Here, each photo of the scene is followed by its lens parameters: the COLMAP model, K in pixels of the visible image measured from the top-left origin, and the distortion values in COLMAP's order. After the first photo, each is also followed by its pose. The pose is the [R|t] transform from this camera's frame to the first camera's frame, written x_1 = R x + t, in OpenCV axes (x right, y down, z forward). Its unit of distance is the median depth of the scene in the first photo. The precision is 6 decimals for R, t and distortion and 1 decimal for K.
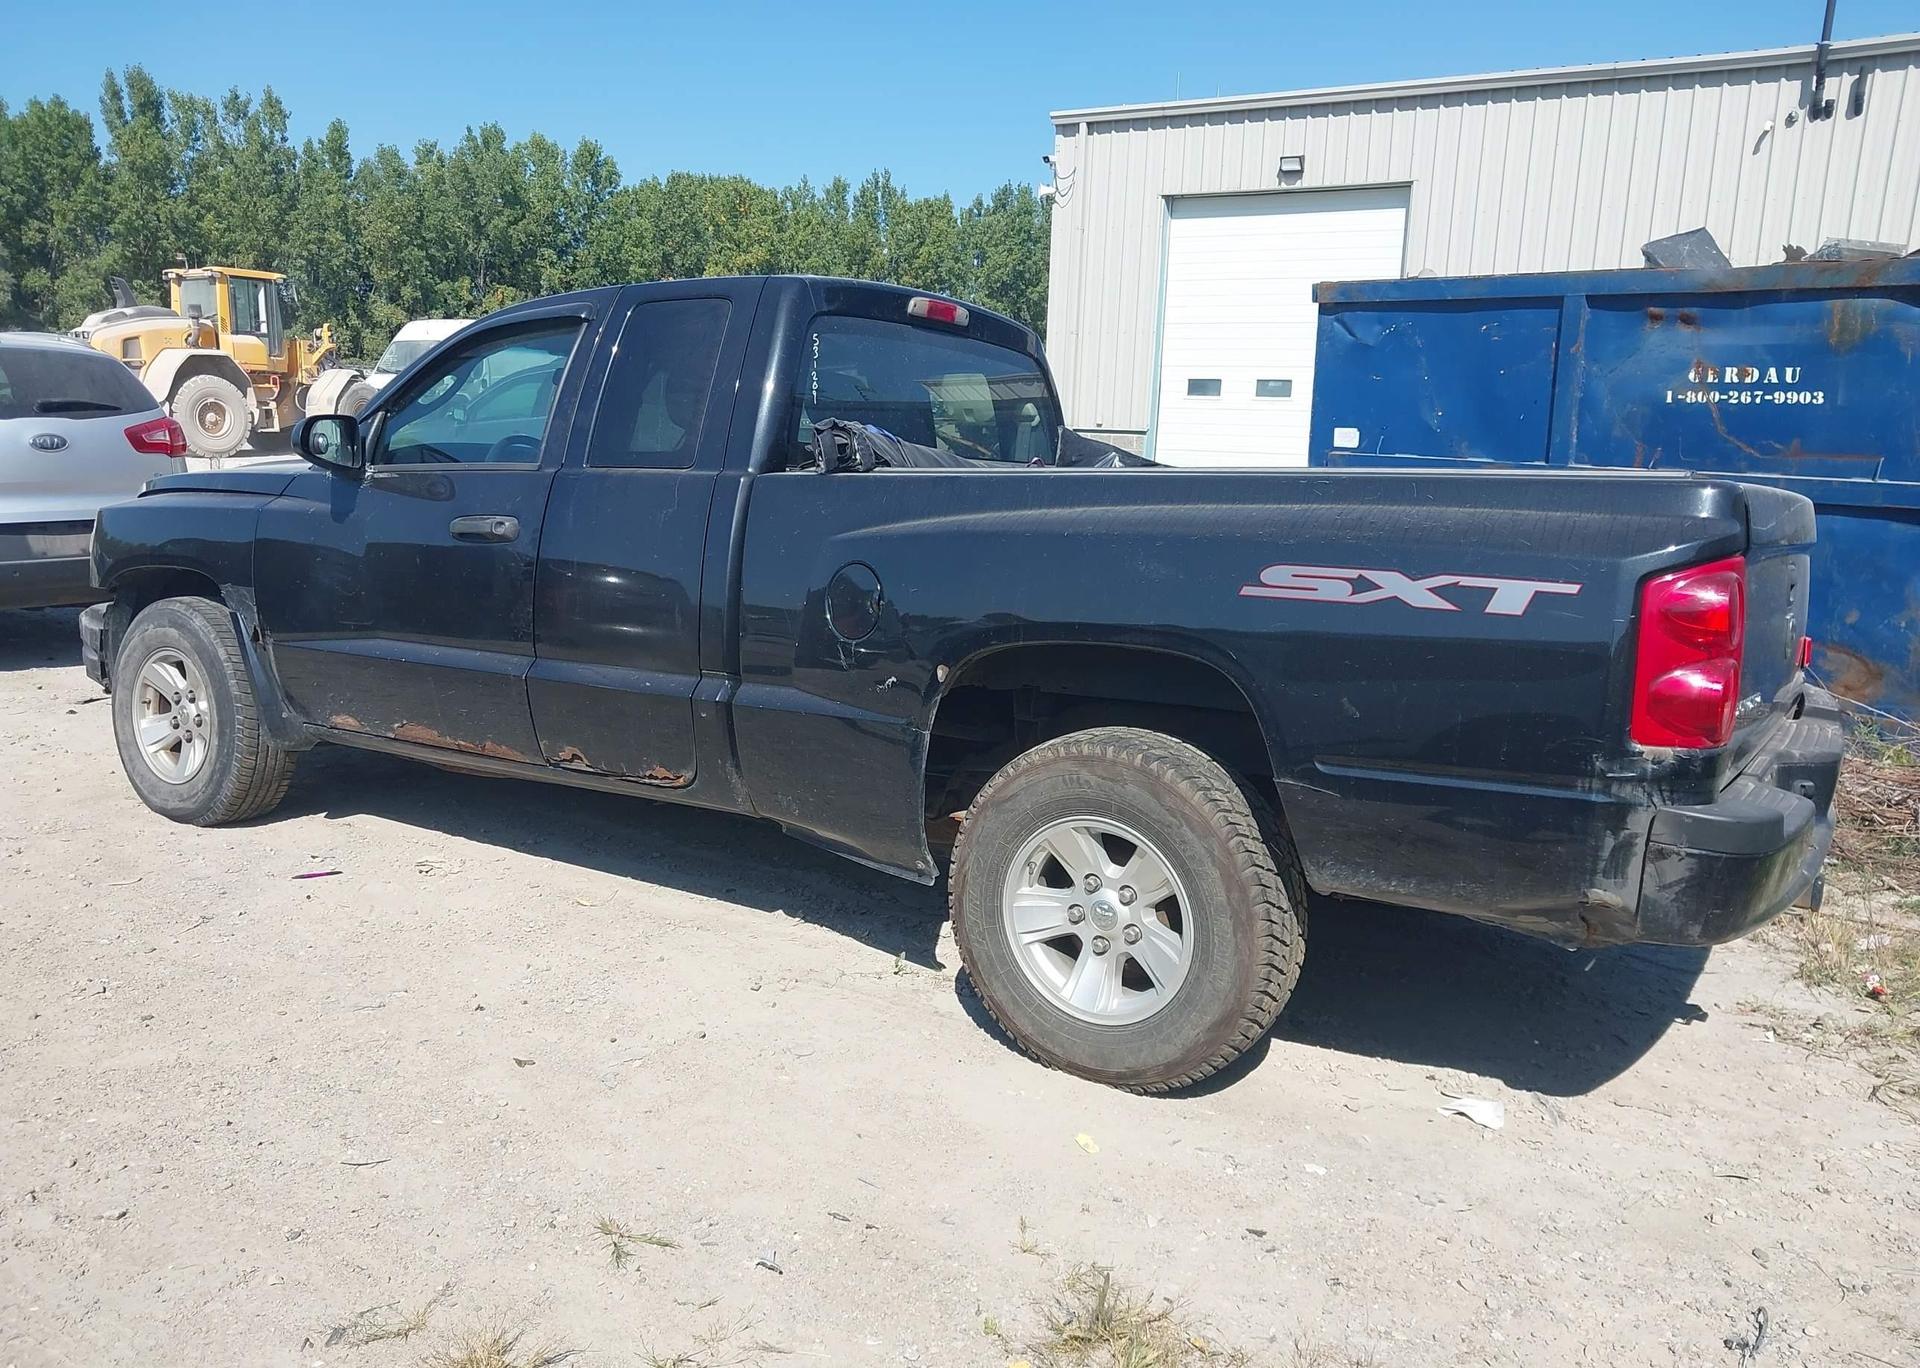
lens RADIAL K [[1528.3, 0, 955.0], [0, 1528.3, 697.7], [0, 0, 1]] dist [0.008987, -0.007536]
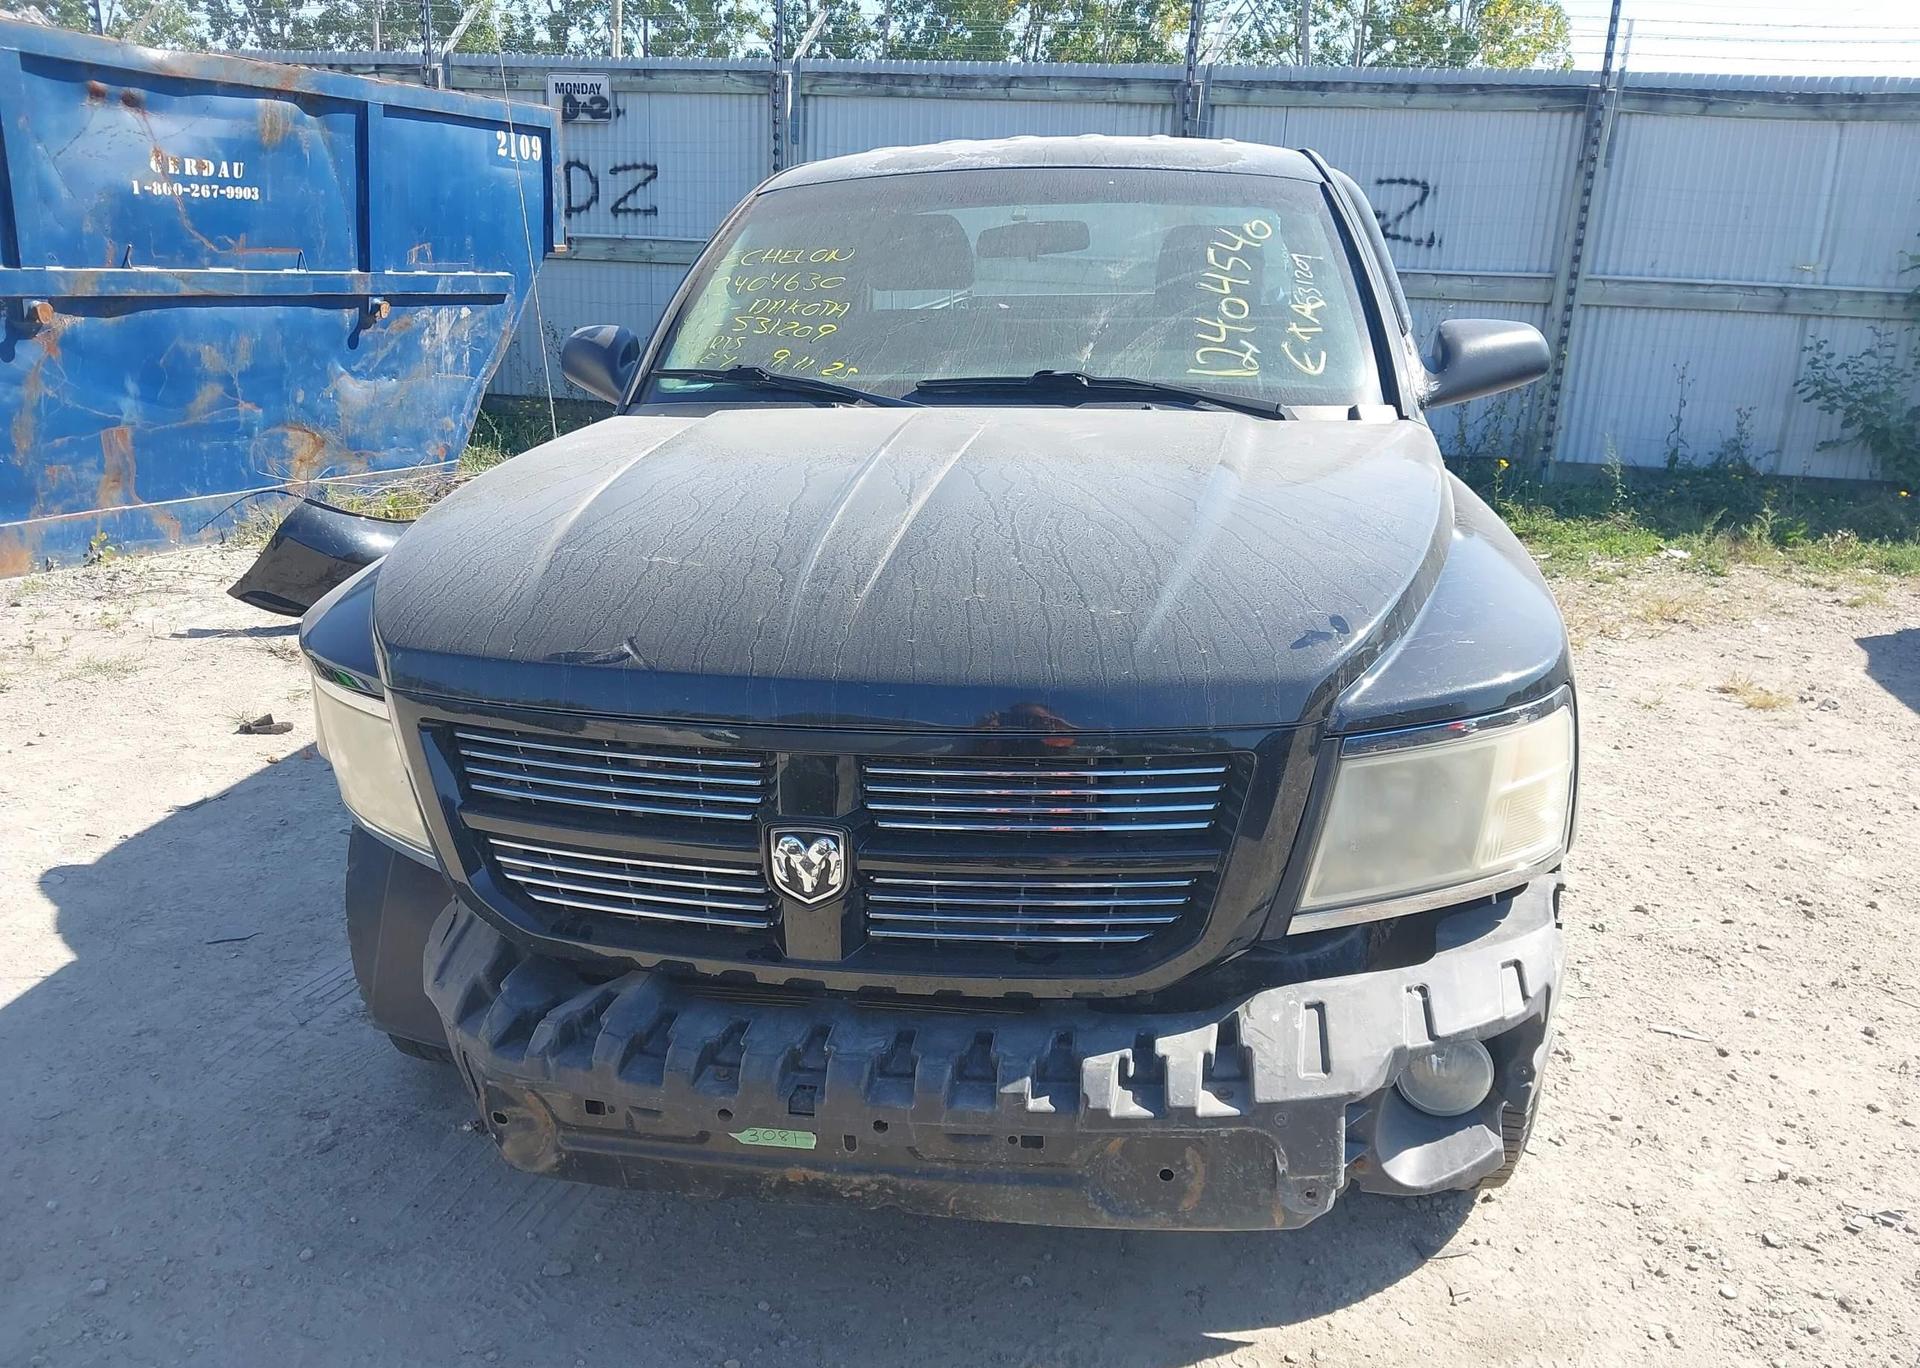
lens RADIAL K [[1528.3, 0, 933.2], [0, 1528.3, 705.9], [0, 0, 1]] dist [0.008987, -0.007536]
pose [[-0.365566, -0.305888, 0.879087, -0.916930], [0.124937, 0.919784, 0.372004, -0.290824], [-0.922362, 0.245823, -0.298025, 1.373443]]
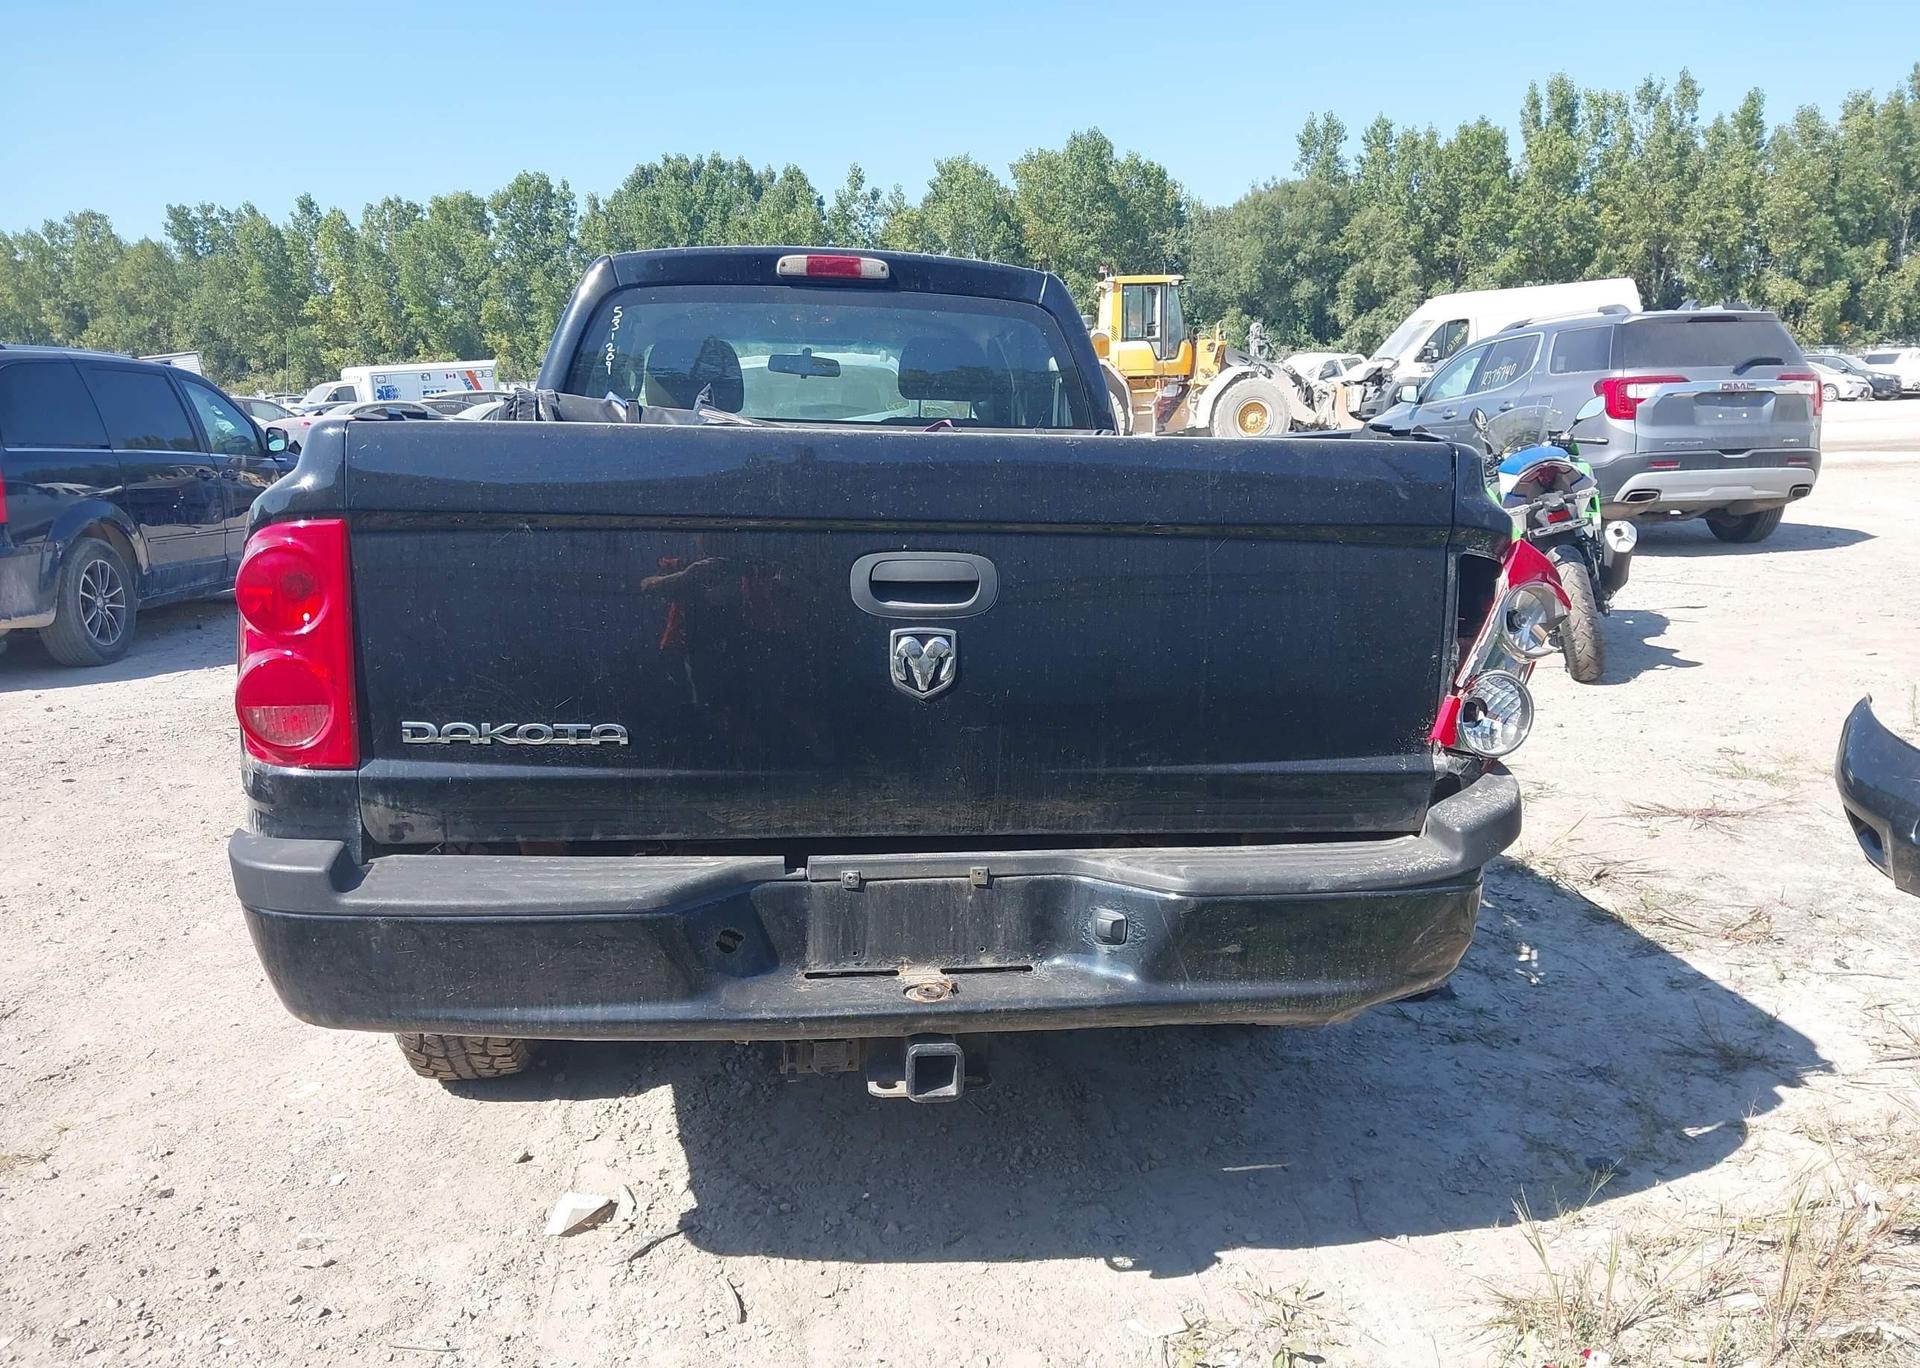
lens RADIAL K [[1528.3, 0, 950.4], [0, 1528.3, 714.3], [0, 0, 1]] dist [0.008987, -0.007536]
pose [[0.673117, 0.105203, -0.732015, 0.111697], [-0.092378, 0.994038, 0.057915, -0.019365], [0.733743, 0.028639, 0.678823, 0.115562]]
